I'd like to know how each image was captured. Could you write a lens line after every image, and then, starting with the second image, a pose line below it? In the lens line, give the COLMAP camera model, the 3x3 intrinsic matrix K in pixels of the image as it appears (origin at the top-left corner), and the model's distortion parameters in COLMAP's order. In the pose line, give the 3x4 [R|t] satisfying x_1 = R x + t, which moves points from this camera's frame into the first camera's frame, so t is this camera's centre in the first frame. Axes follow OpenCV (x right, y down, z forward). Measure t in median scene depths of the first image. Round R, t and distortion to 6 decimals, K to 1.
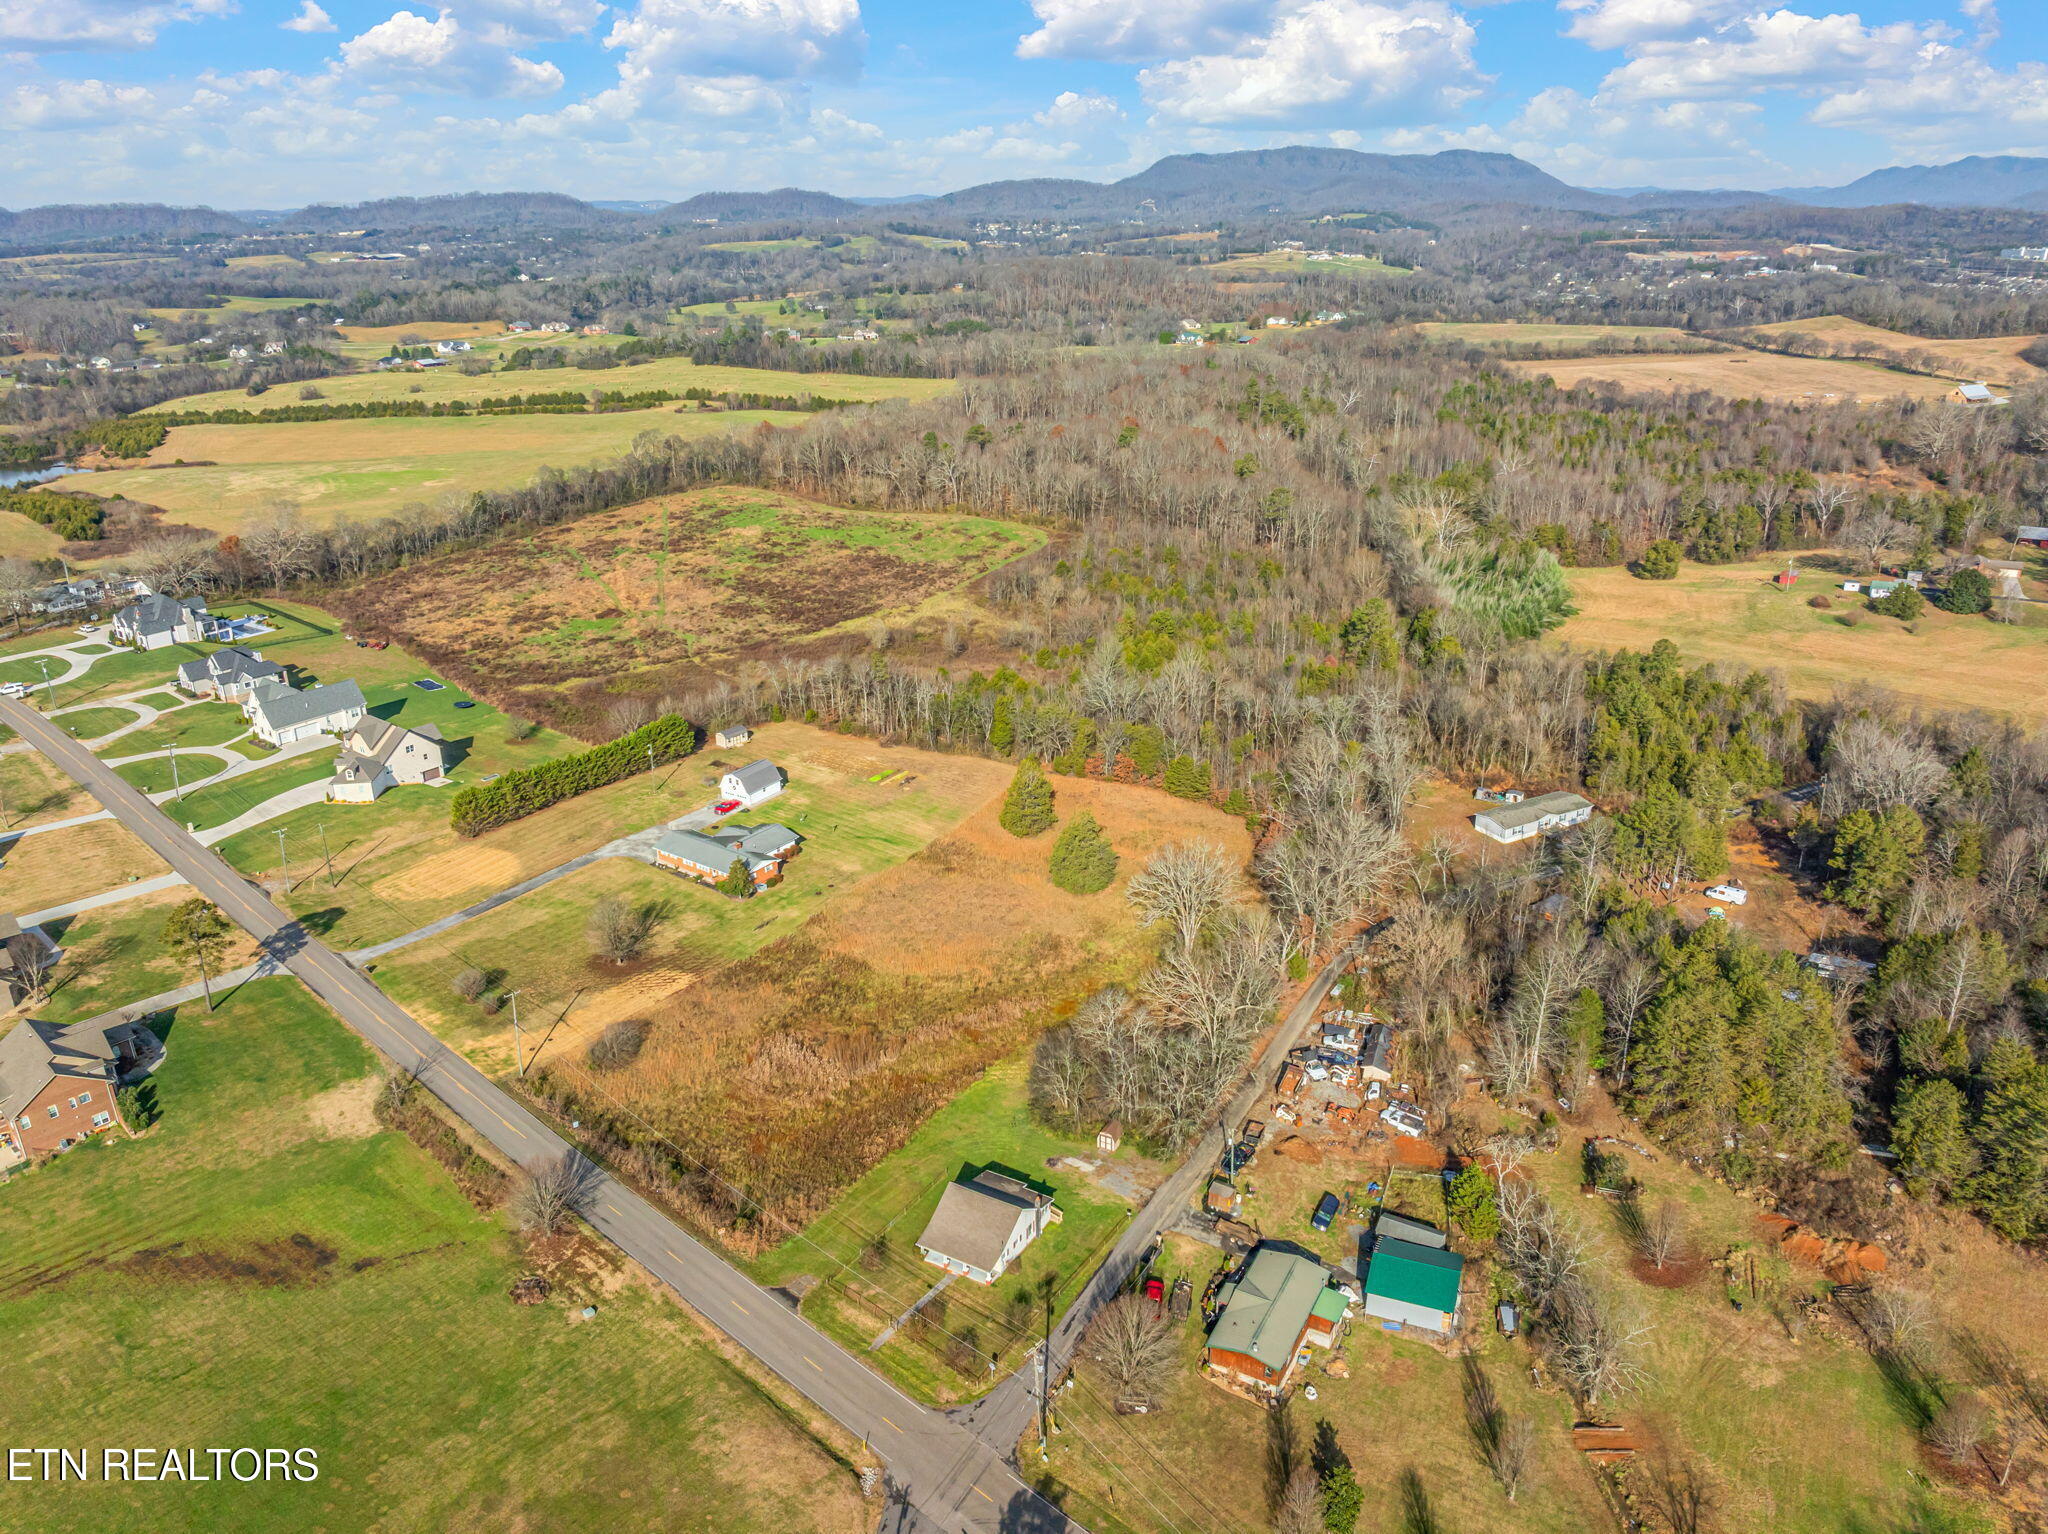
lens RADIAL K [[1431.1, 0, 1077.2], [0, 1431.1, 770.1], [0, 0, 1]] dist [-0.036698, 0.003813]
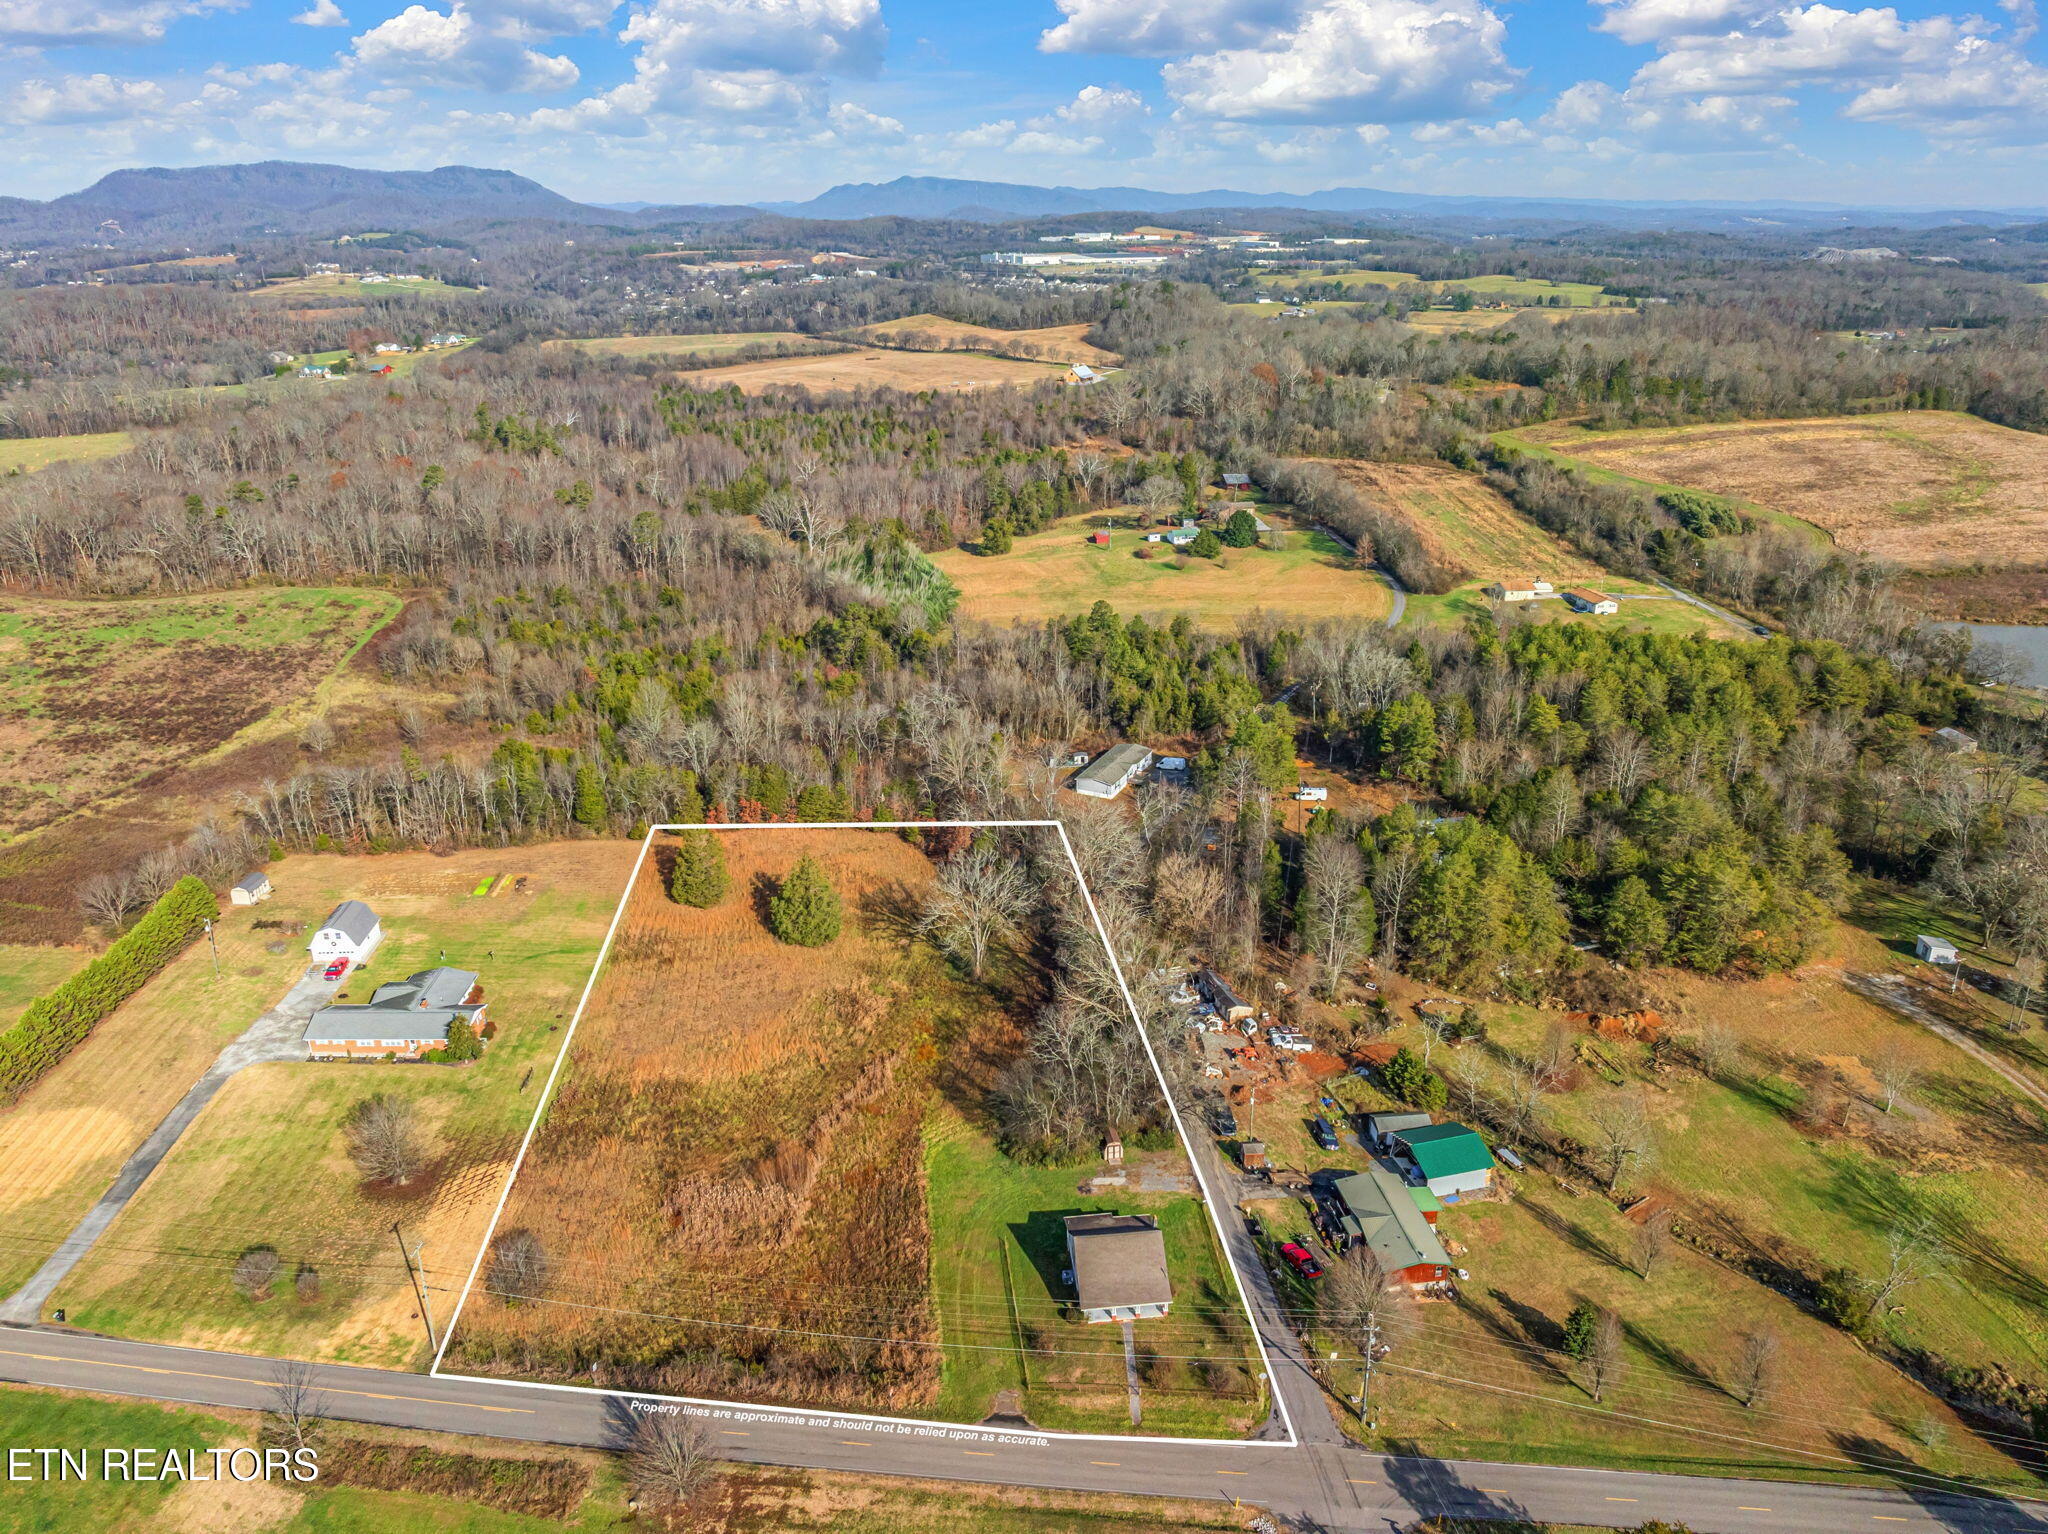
lens RADIAL K [[1429.2, 0, 1064.4], [0, 1429.2, 759.2], [0, 0, 1]] dist [-0.043182, 0.005146]
pose [[0.805689, -0.204073, 0.556075, -0.358250], [0.212928, 0.975808, 0.049601, -0.043529], [-0.552745, 0.078441, 0.829650, 0.128747]]
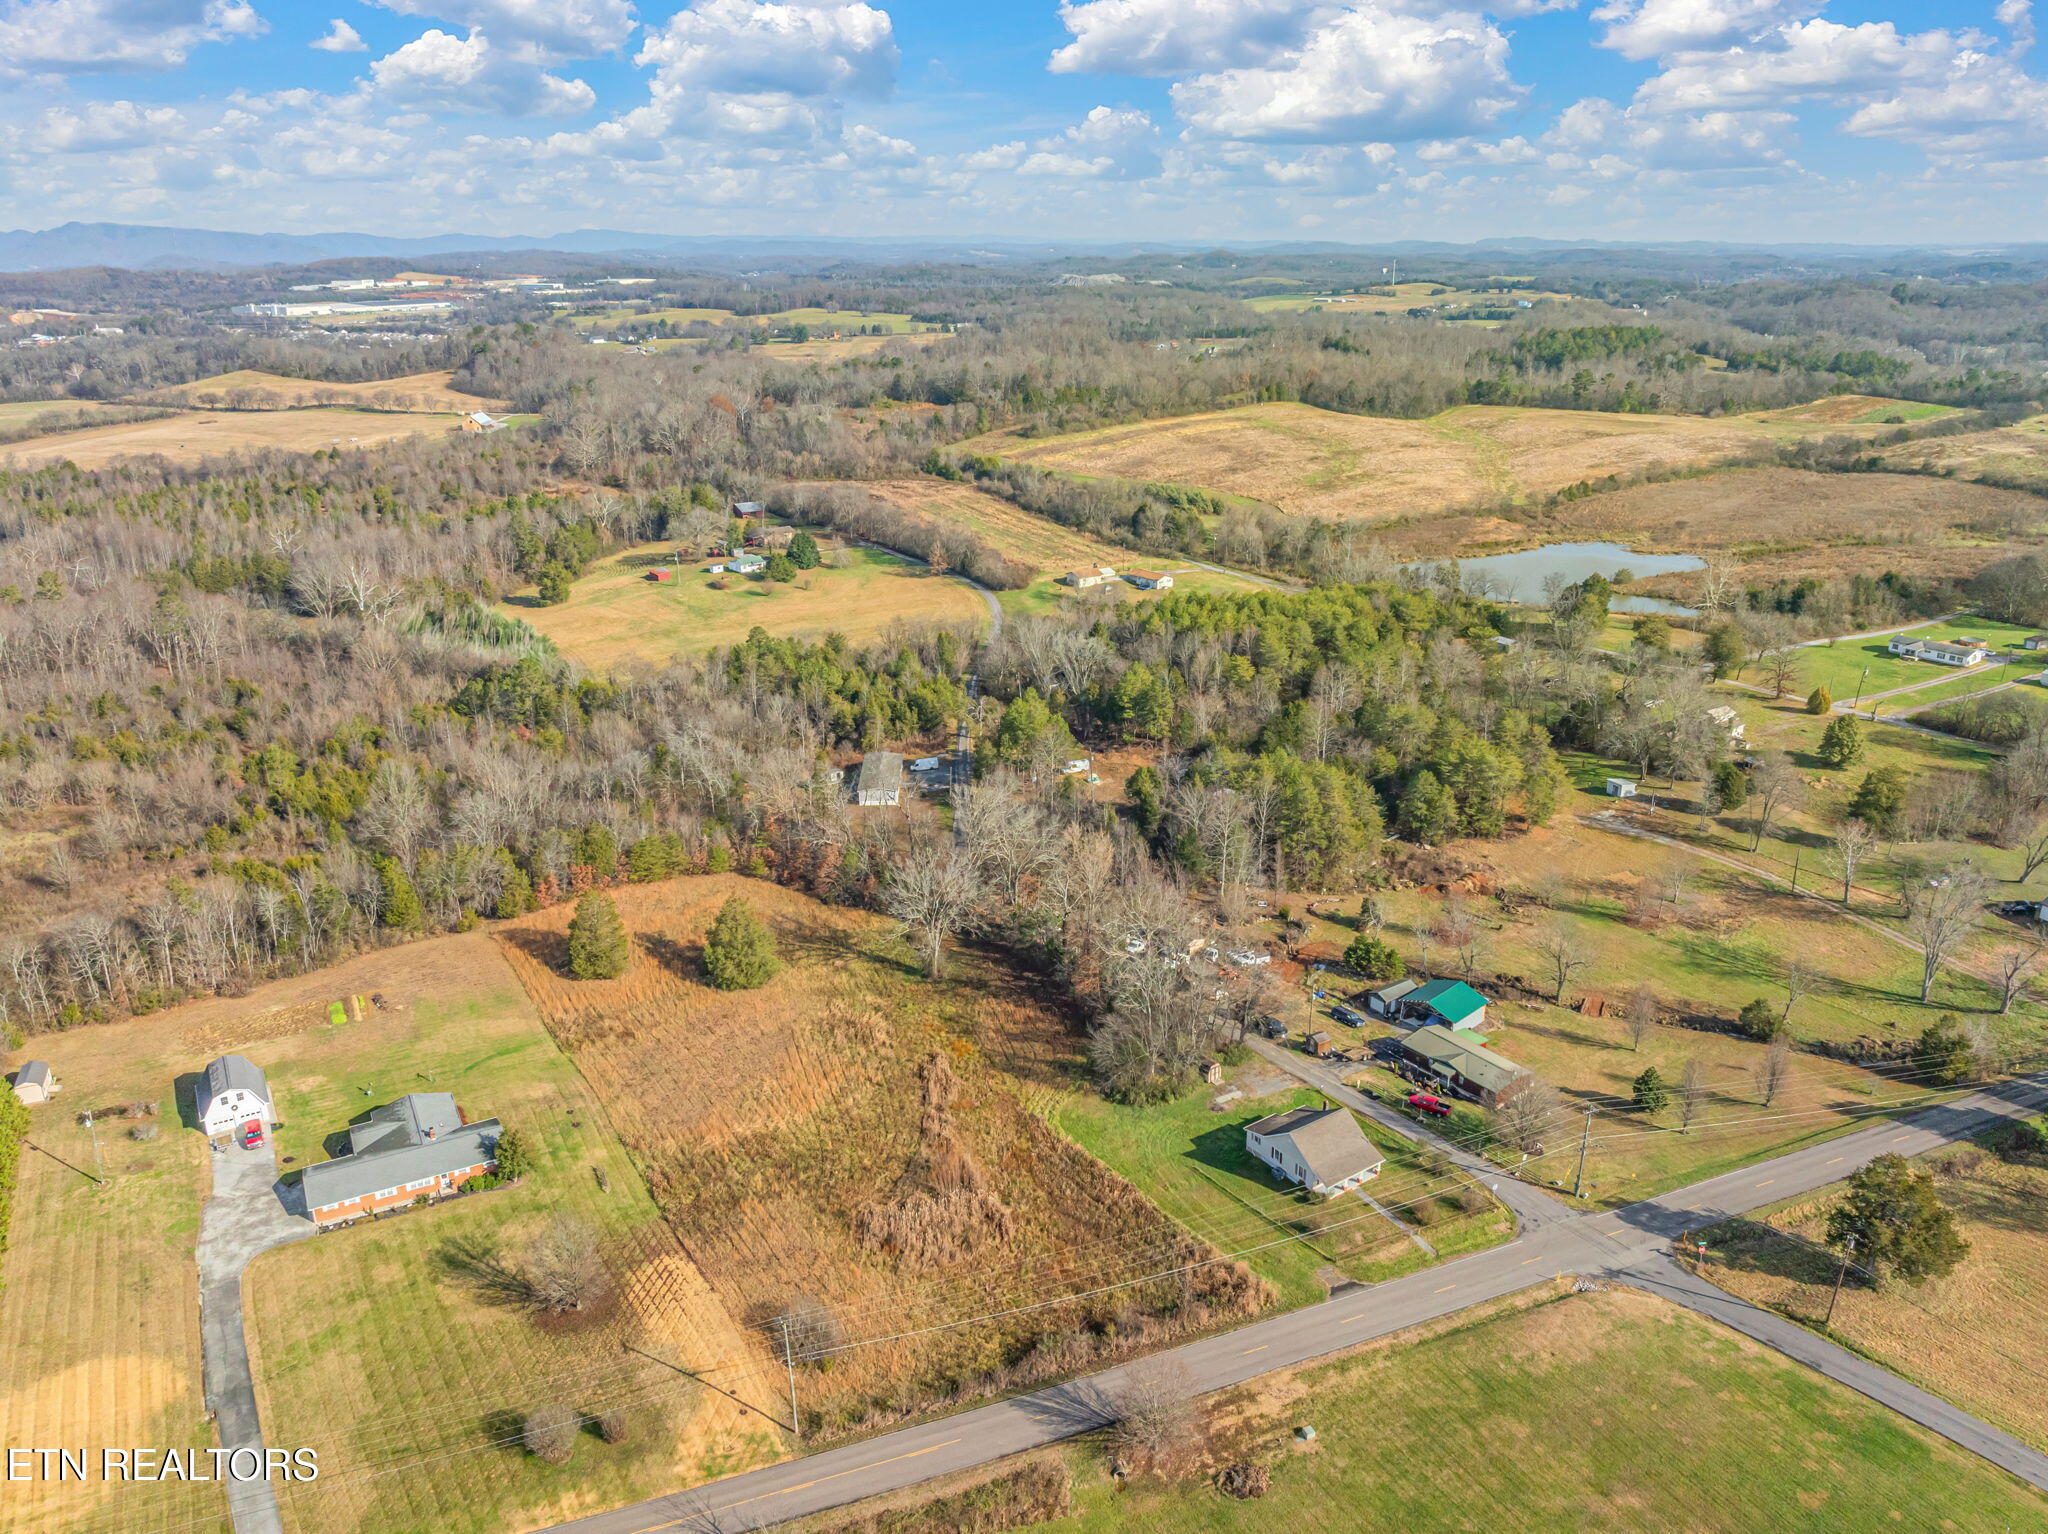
lens RADIAL K [[1431.1, 0, 1077.2], [0, 1431.1, 770.1], [0, 0, 1]] dist [-0.036698, 0.003813]
pose [[0.434085, -0.302374, 0.848610, -0.619937], [0.335621, 0.928456, 0.159146, -0.111676], [-0.836019, 0.215728, 0.504512, 0.355293]]
